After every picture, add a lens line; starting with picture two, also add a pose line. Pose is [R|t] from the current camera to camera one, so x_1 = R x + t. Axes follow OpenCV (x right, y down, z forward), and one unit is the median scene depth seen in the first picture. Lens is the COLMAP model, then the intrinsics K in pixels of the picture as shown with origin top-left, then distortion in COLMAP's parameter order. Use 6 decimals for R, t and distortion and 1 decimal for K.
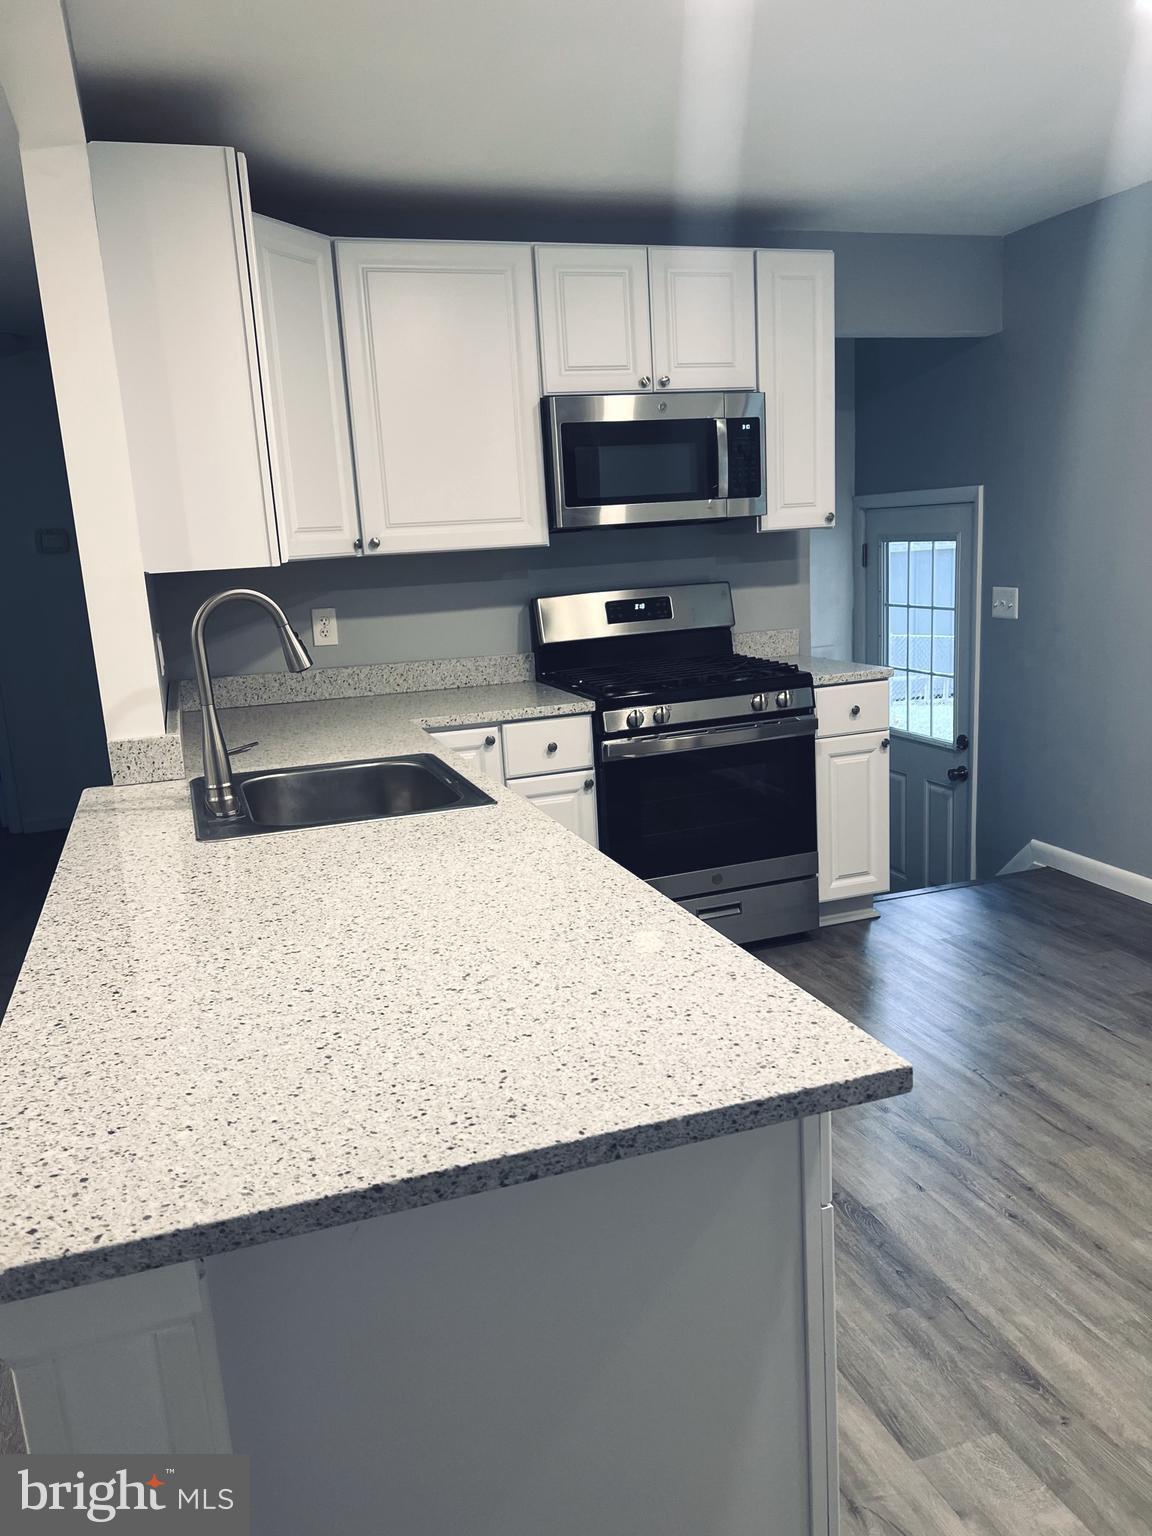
lens RADIAL K [[1147.6, 0, 578.0], [0, 1147.6, 773.4], [0, 0, 1]] dist [0.049719, -0.057625]
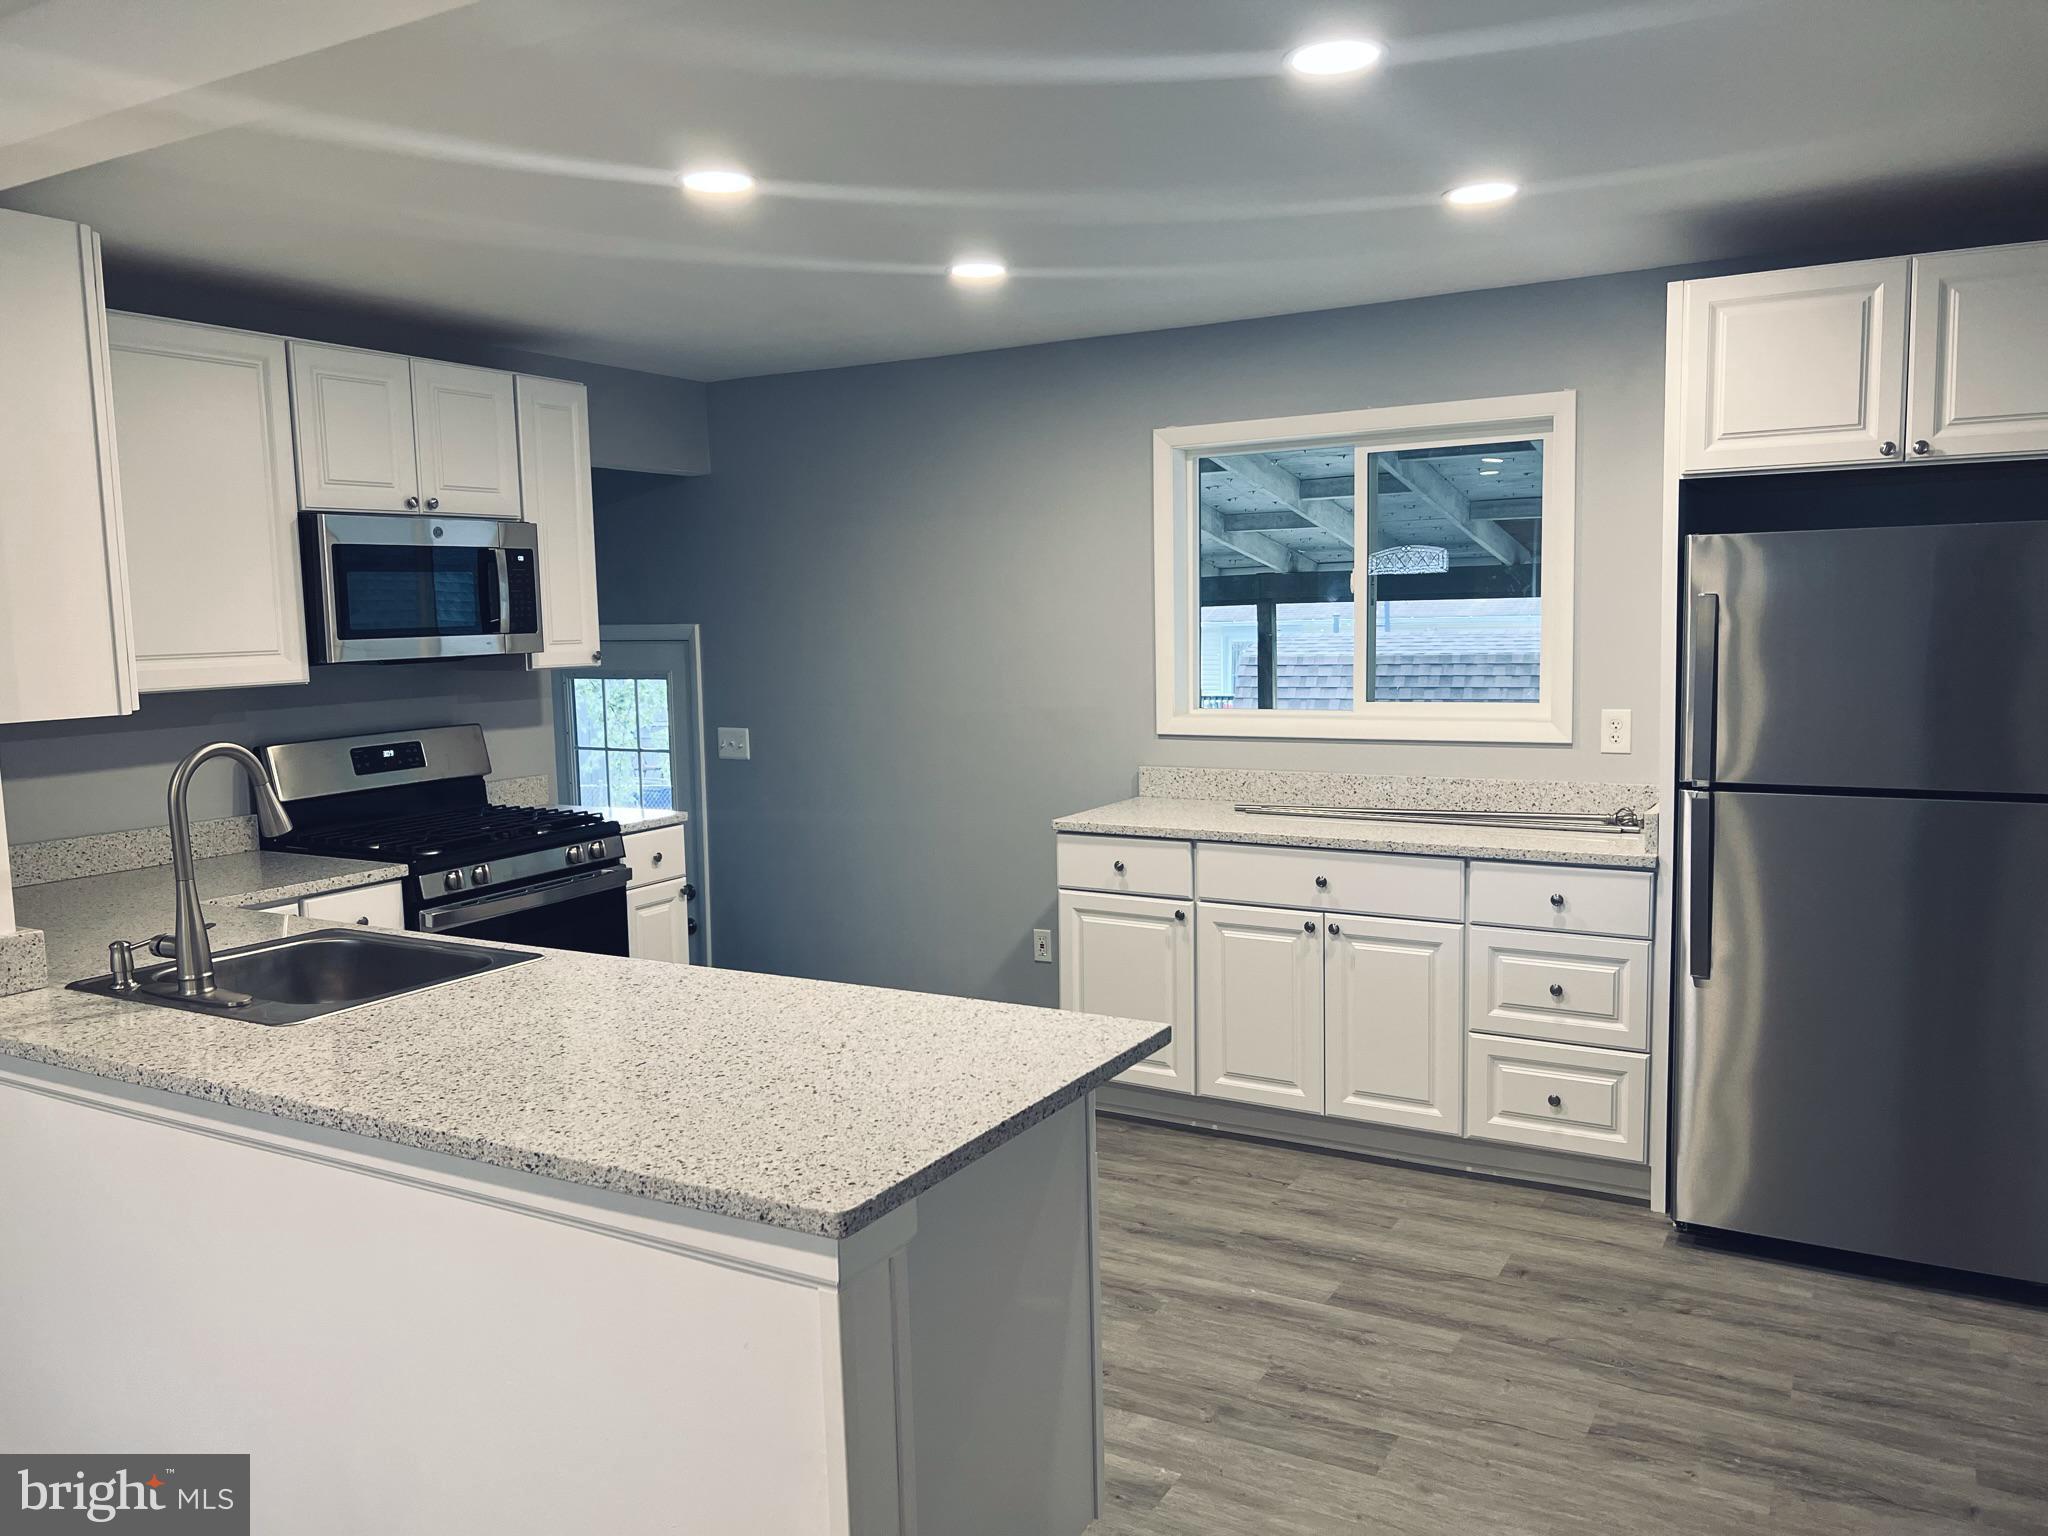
lens RADIAL K [[1530.1, 0, 1010.0], [0, 1530.1, 770.8], [0, 0, 1]] dist [0.049719, -0.057625]
pose [[0.760283, -0.030785, 0.648862, -0.369959], [0.114040, 0.989689, -0.086667, 0.017697], [-0.639503, 0.139887, 0.755955, -0.154749]]
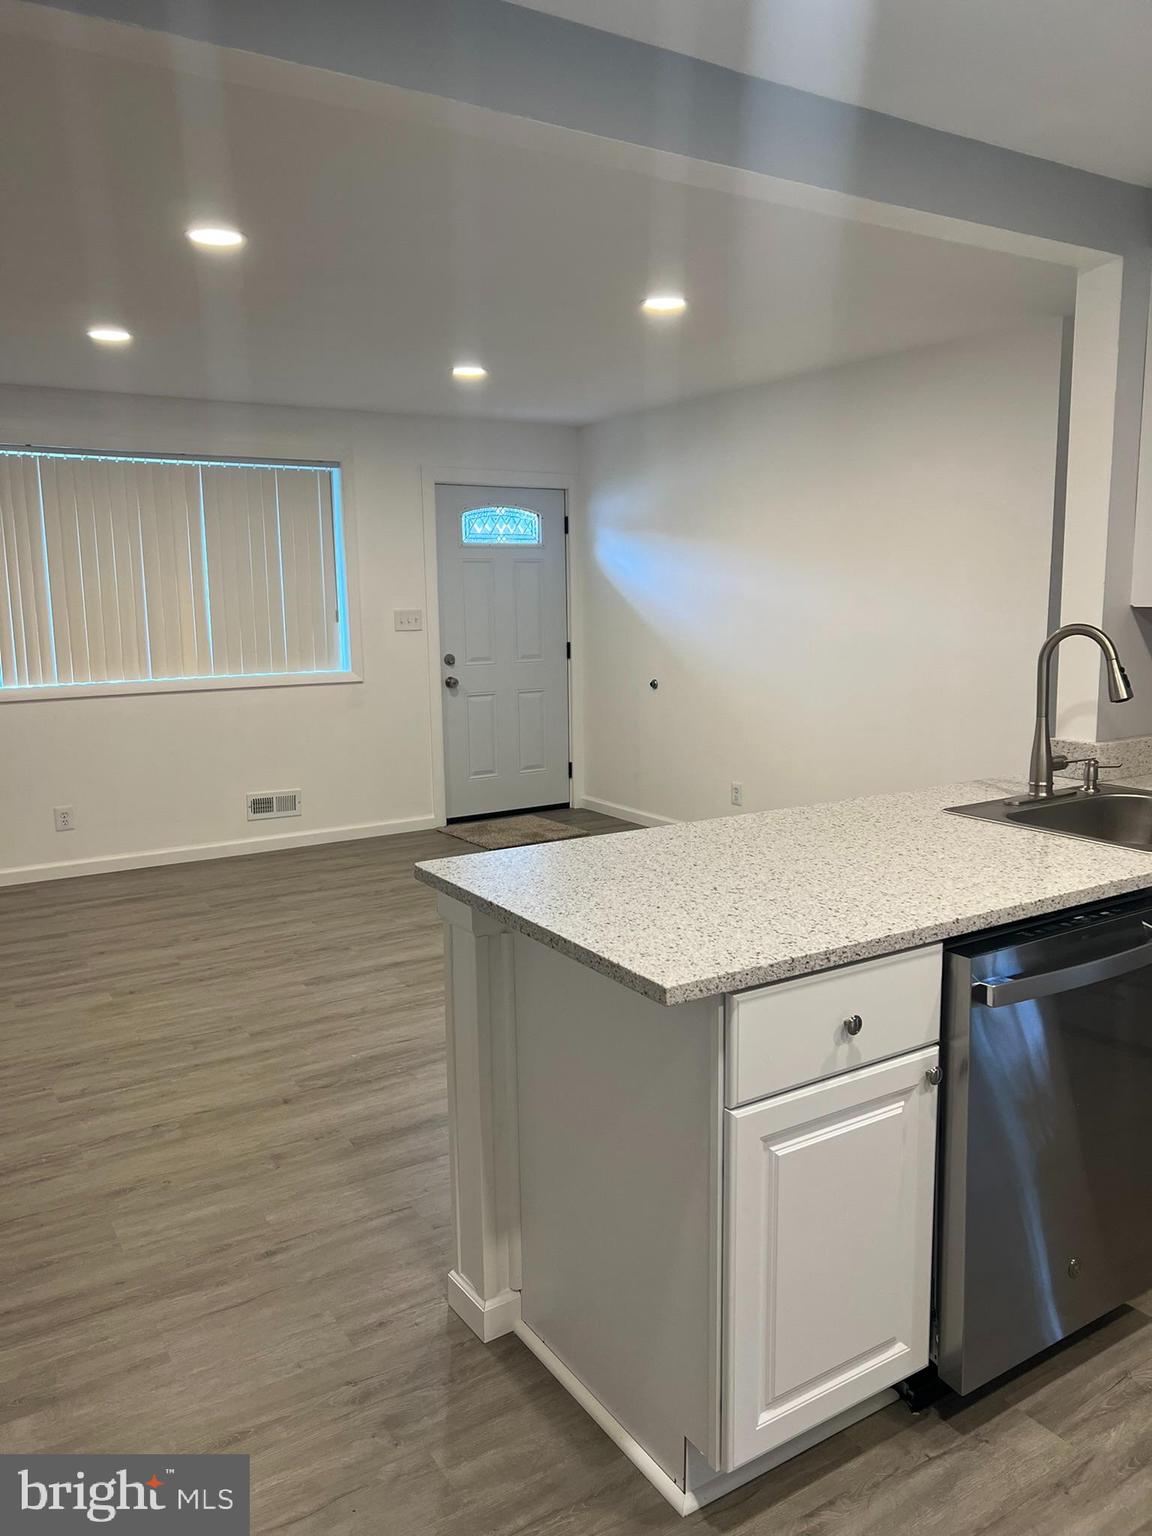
lens RADIAL K [[1147.6, 0, 596.9], [0, 1147.6, 762.4], [0, 0, 1]] dist [0.049719, -0.057625]
pose [[0.243166, 0.196545, -0.949863, 0.460692], [-0.200977, 0.968215, 0.148891, -0.062773], [0.948935, 0.154696, 0.274938, 0.140268]]
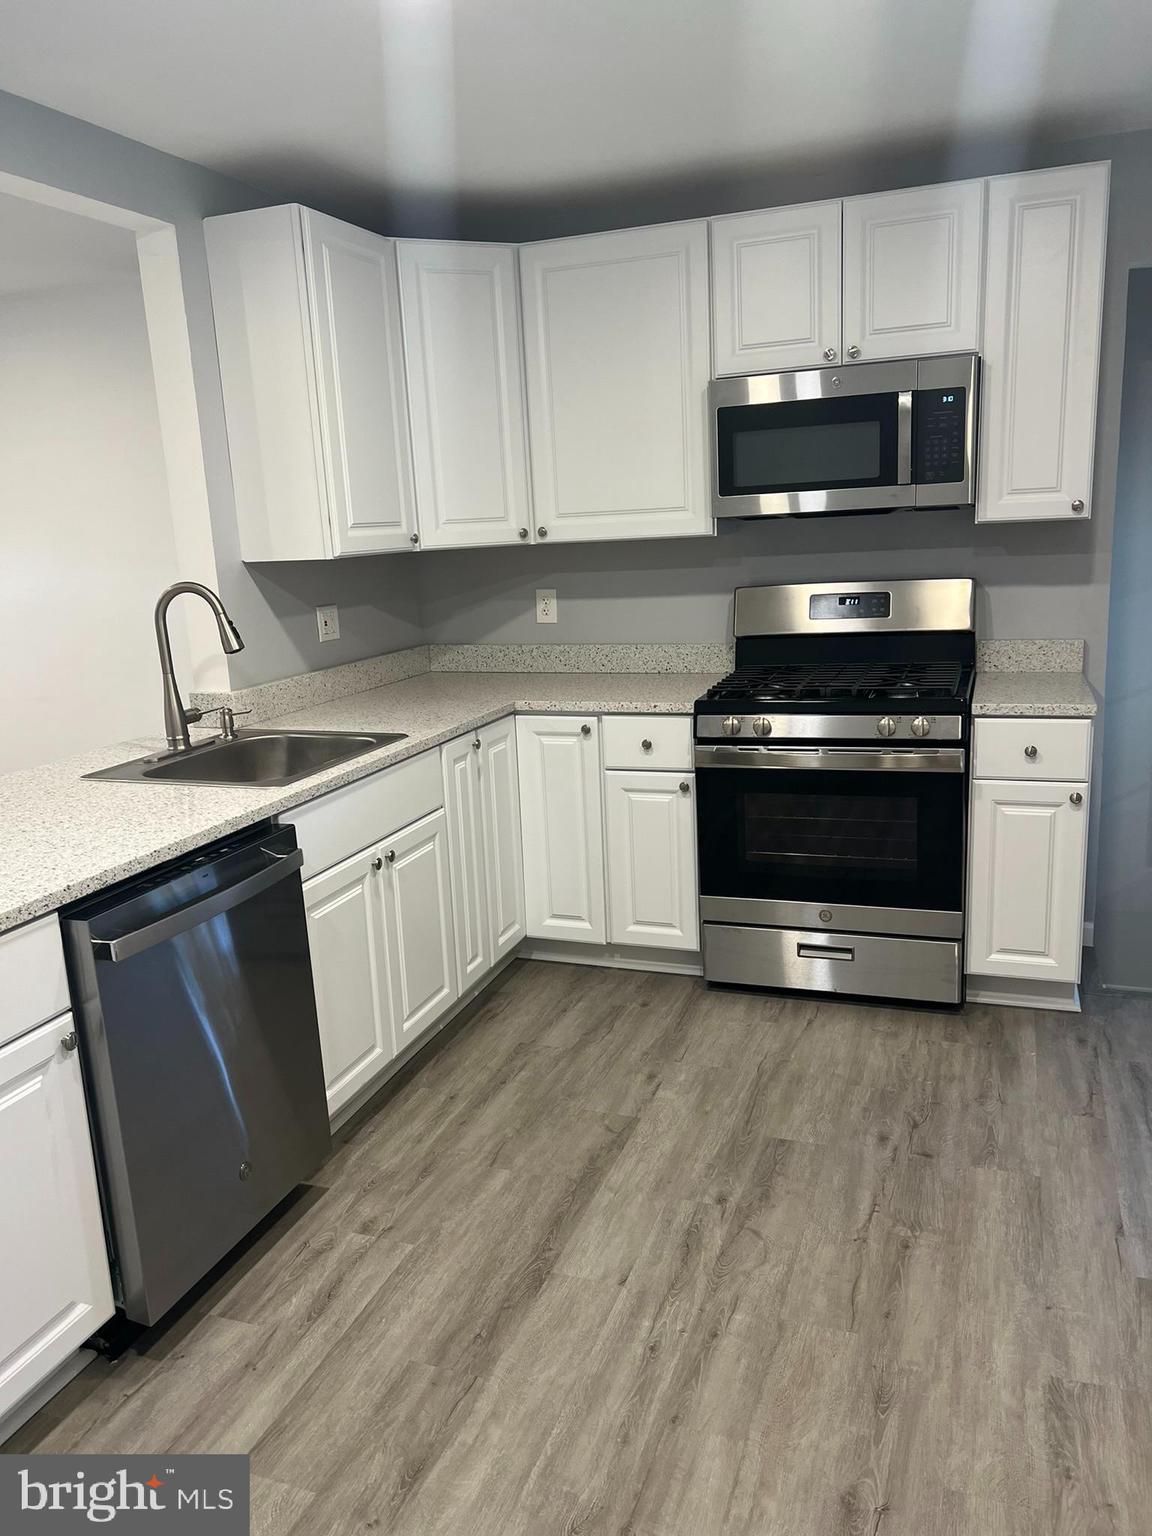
lens RADIAL K [[1147.6, 0, 568.1], [0, 1147.6, 776.8], [0, 0, 1]] dist [0.049719, -0.057625]
pose [[0.771184, 0.156398, -0.617102, 0.513966], [-0.124076, 0.987689, 0.095263, -0.077245], [0.624404, 0.003103, 0.781096, 0.177461]]
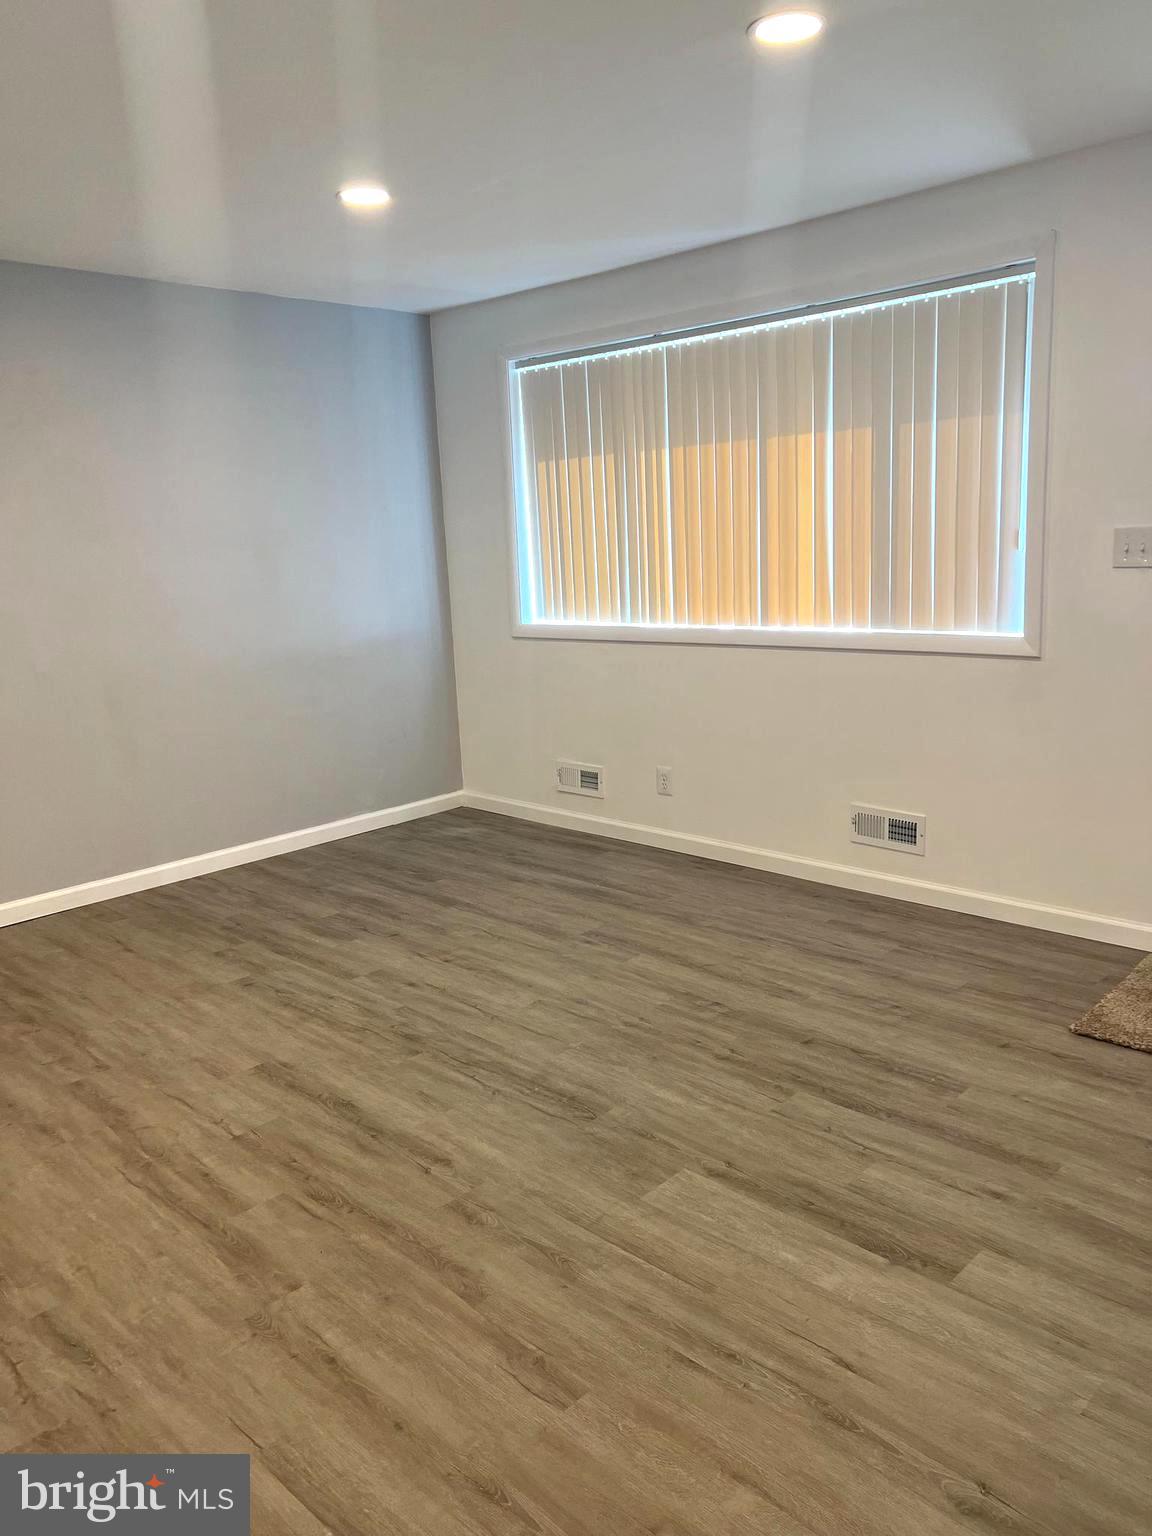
lens RADIAL K [[1147.6, 0, 603.5], [0, 1147.6, 760.6], [0, 0, 1]] dist [0.049719, -0.057625]
pose [[-0.885785, 0.180715, -0.427466, -0.567574], [-0.004117, 0.917977, 0.396613, -0.162912], [0.464078, 0.353073, -0.812386, 0.948868]]
